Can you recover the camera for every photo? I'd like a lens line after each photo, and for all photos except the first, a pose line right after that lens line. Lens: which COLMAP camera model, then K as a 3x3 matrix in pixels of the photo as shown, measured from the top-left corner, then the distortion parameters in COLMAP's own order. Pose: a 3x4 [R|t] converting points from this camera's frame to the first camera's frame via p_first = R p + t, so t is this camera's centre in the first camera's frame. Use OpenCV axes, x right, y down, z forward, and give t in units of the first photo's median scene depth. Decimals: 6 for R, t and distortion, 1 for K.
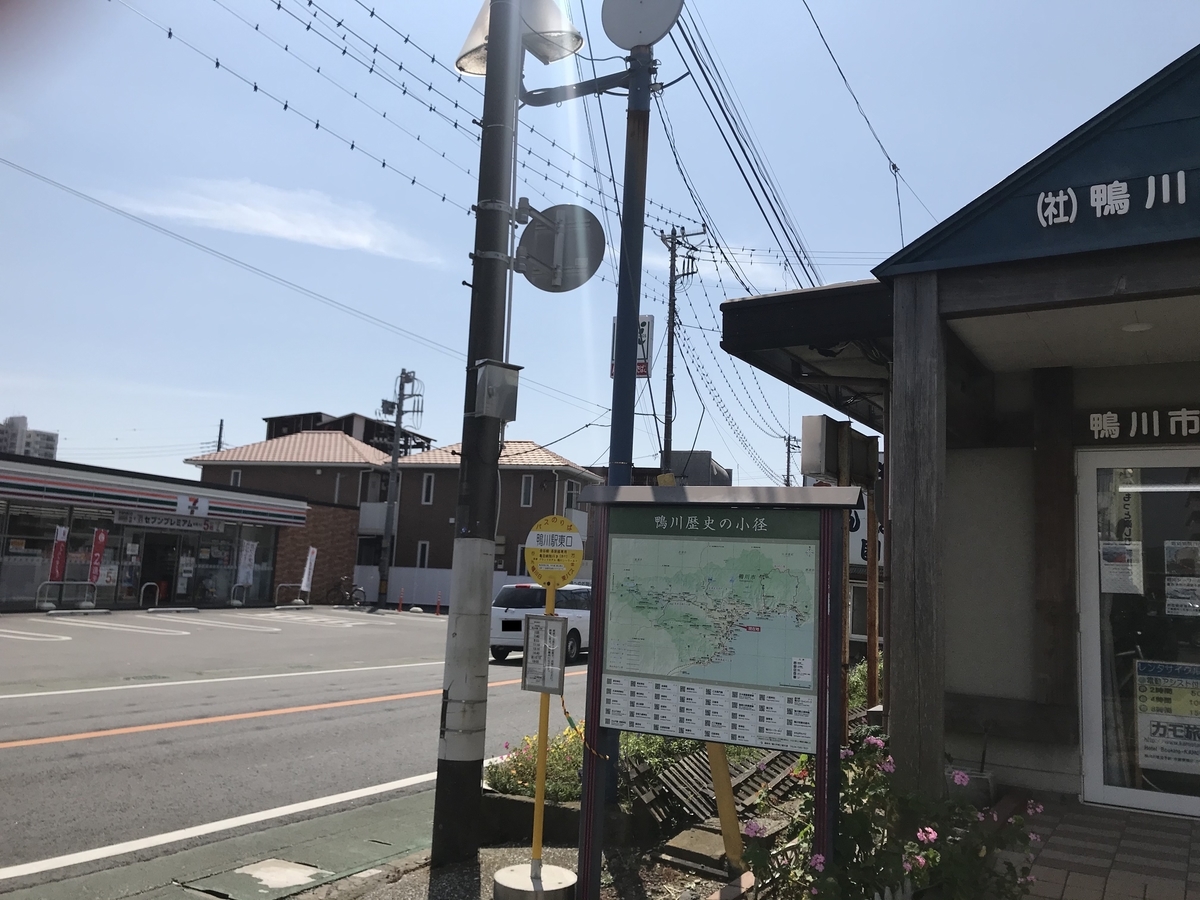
lens RADIAL K [[989.8, 0, 600.0], [0, 989.8, 450.0], [0, 0, 1]] dist [-0.004435, -0.002277]
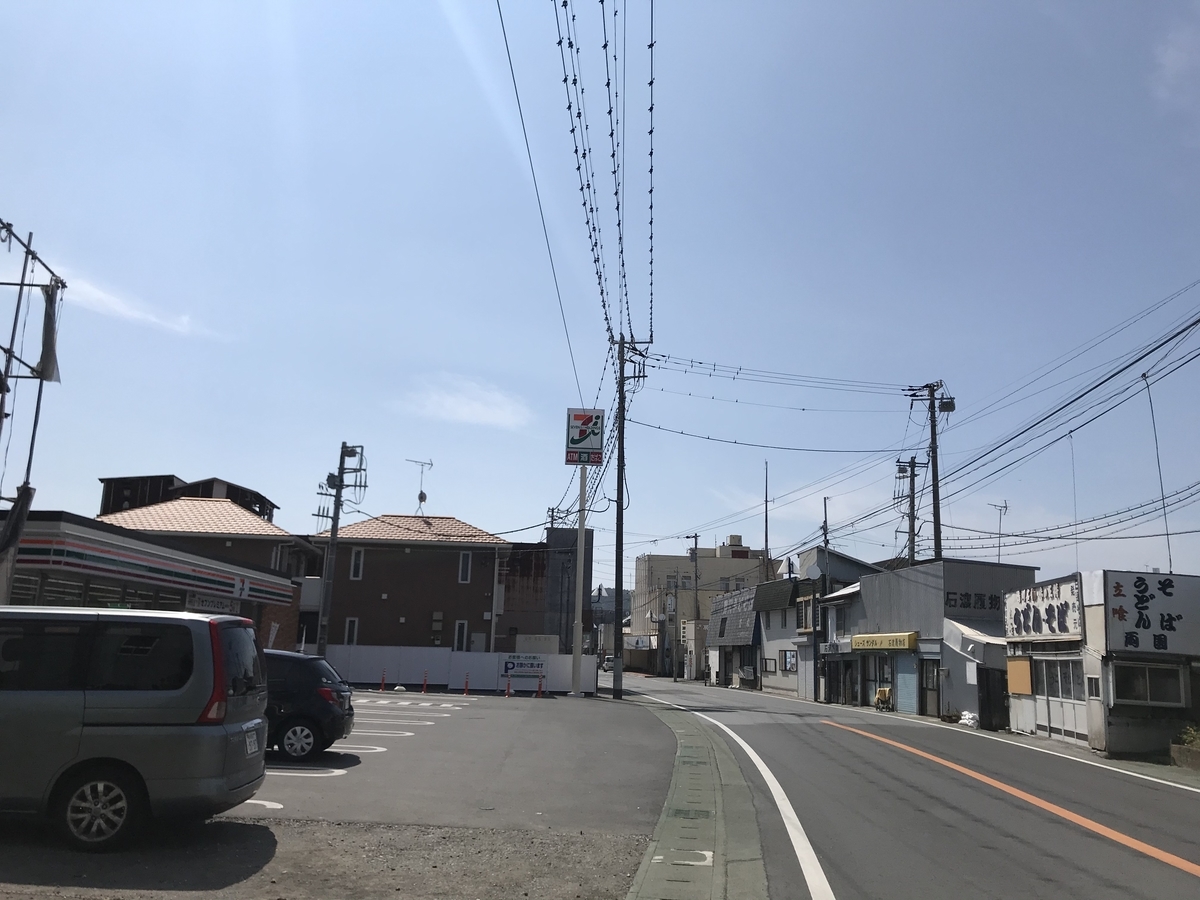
lens RADIAL K [[989.8, 0, 600.0], [0, 989.8, 450.0], [0, 0, 1]] dist [-0.004435, -0.002277]
pose [[0.909740, 0.056565, 0.411308, -0.373904], [-0.032166, 0.997301, -0.066008, -0.017174], [-0.413931, 0.046819, 0.909103, -0.003026]]
